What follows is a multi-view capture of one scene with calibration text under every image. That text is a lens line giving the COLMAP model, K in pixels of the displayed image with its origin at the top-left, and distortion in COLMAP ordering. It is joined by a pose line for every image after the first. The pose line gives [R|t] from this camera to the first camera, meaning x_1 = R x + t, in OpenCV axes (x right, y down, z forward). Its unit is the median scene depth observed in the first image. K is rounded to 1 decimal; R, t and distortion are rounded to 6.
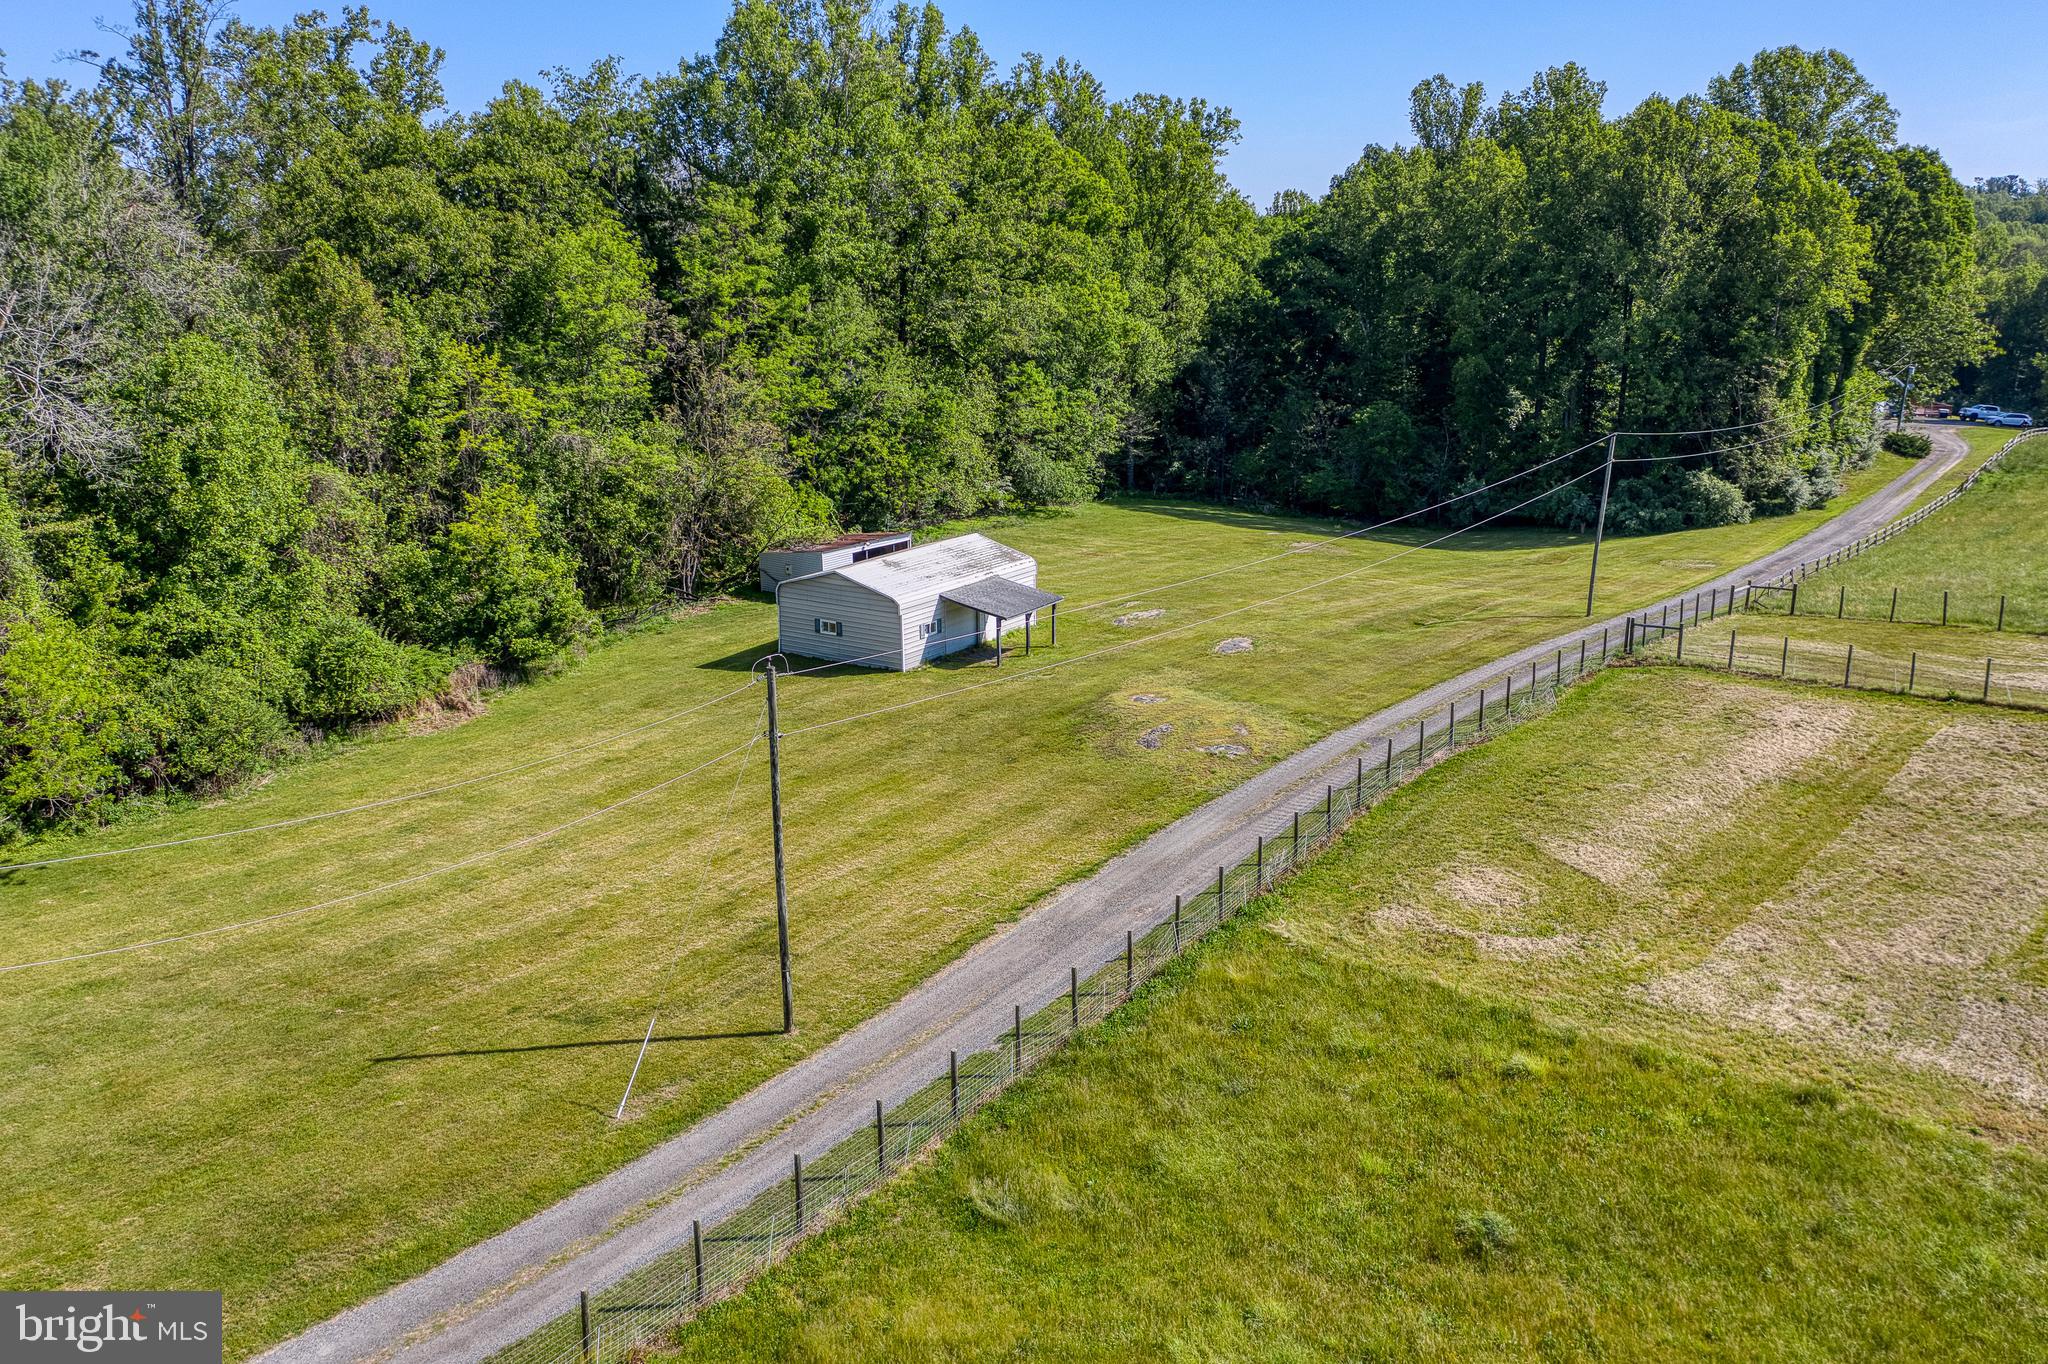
lens RADIAL K [[1569.5, 0, 1021.1], [0, 1569.5, 666.8], [0, 0, 1]] dist [0.008139, -0.019734]
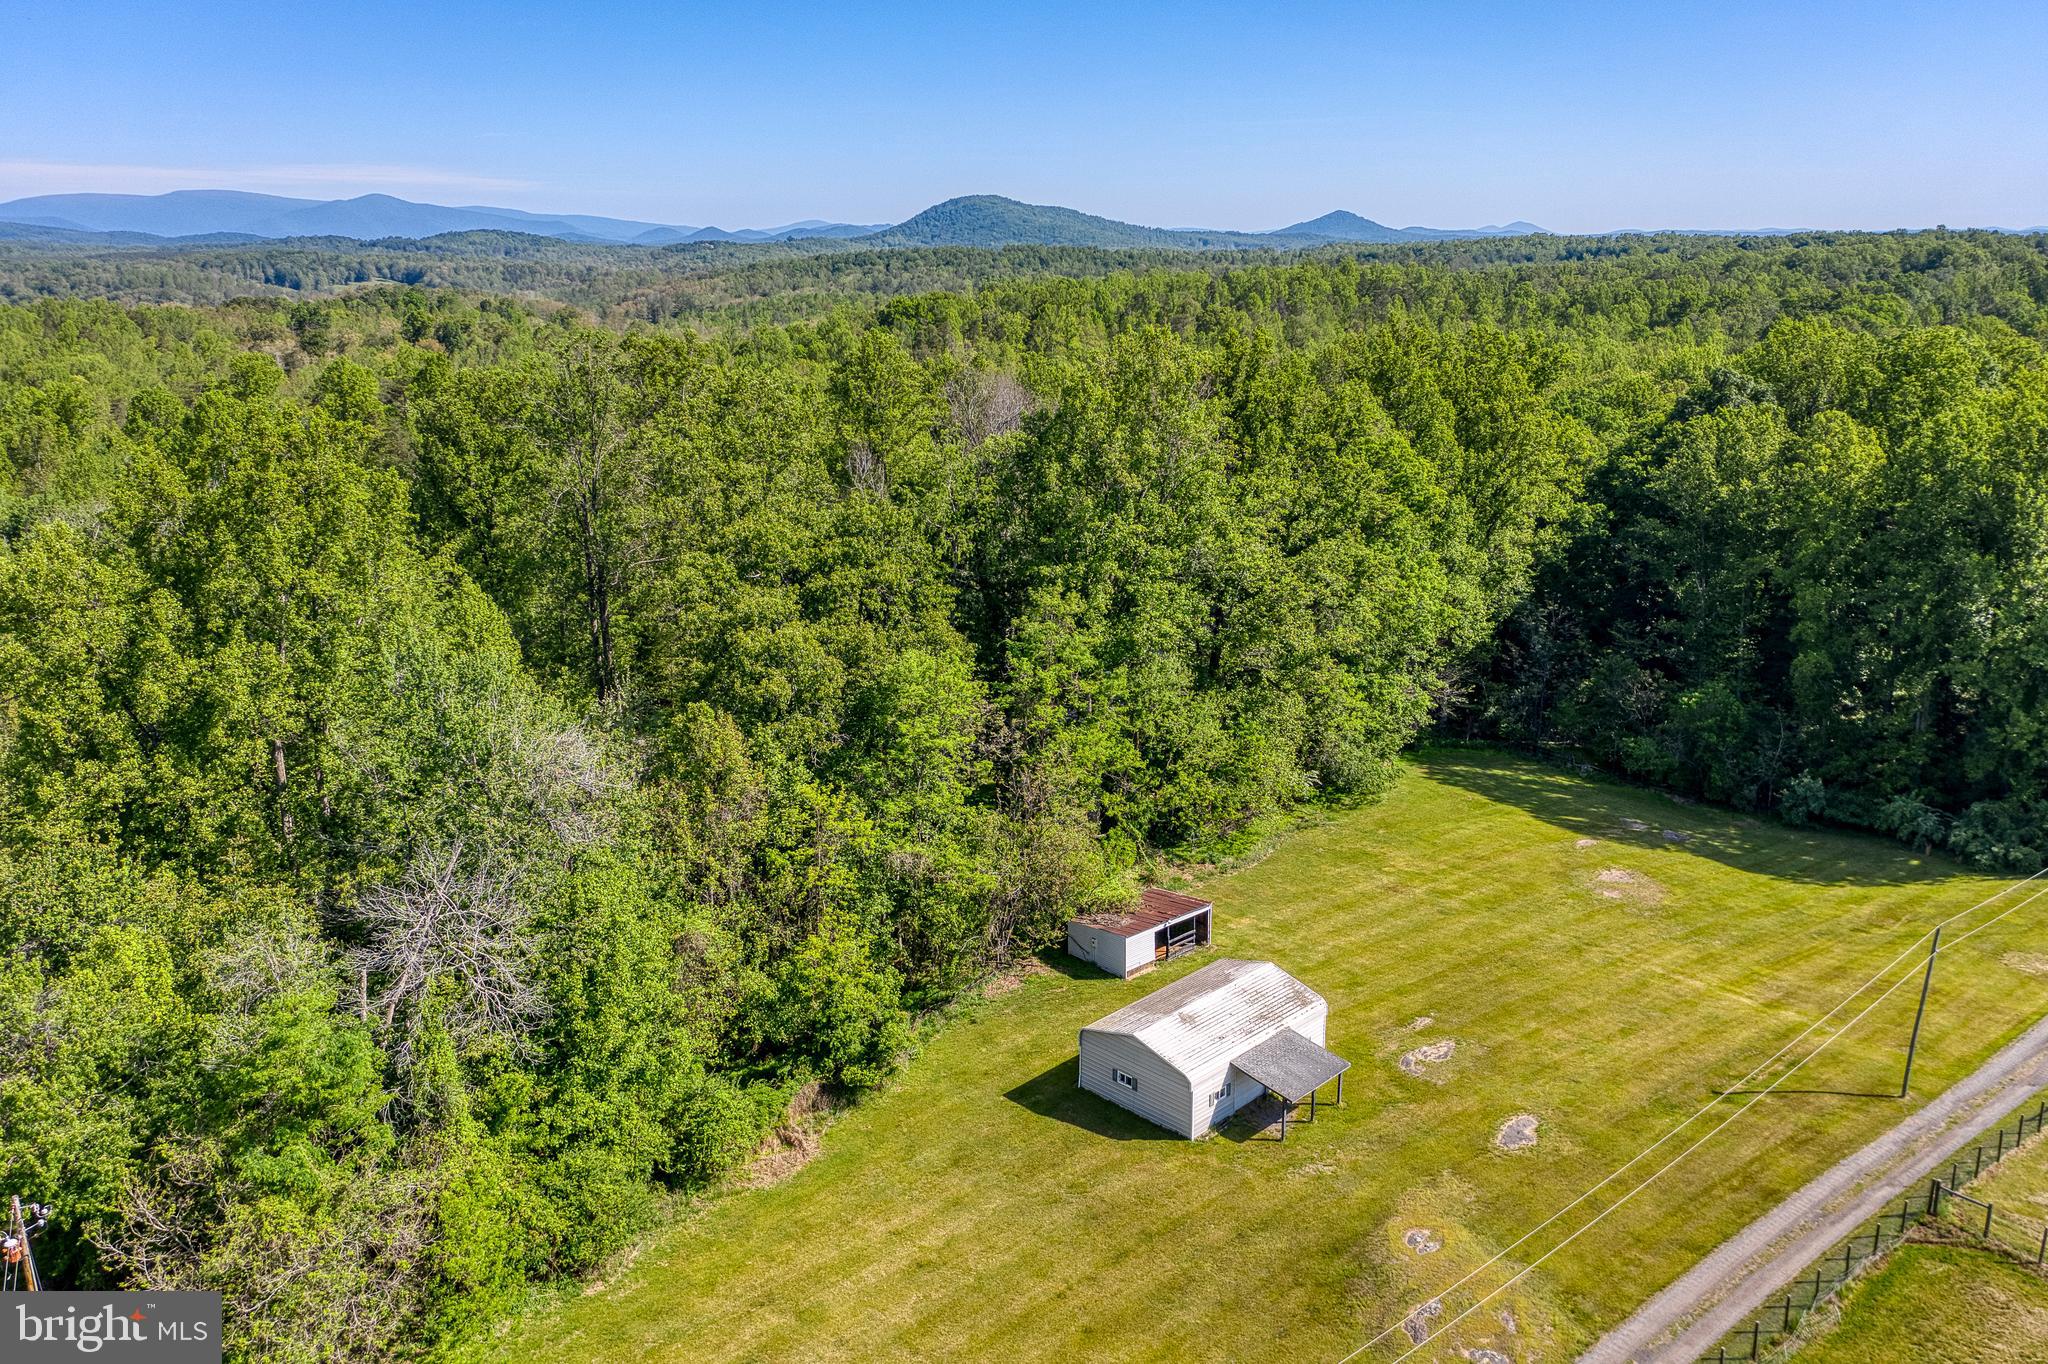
lens RADIAL K [[1569.5, 0, 1021.1], [0, 1569.5, 666.8], [0, 0, 1]] dist [0.008139, -0.019734]
pose [[0.978755, 0.050279, -0.198771, 0.006244], [-0.050401, 0.998719, 0.004449, -0.264891], [0.198740, 0.005664, 0.980036, -0.060387]]
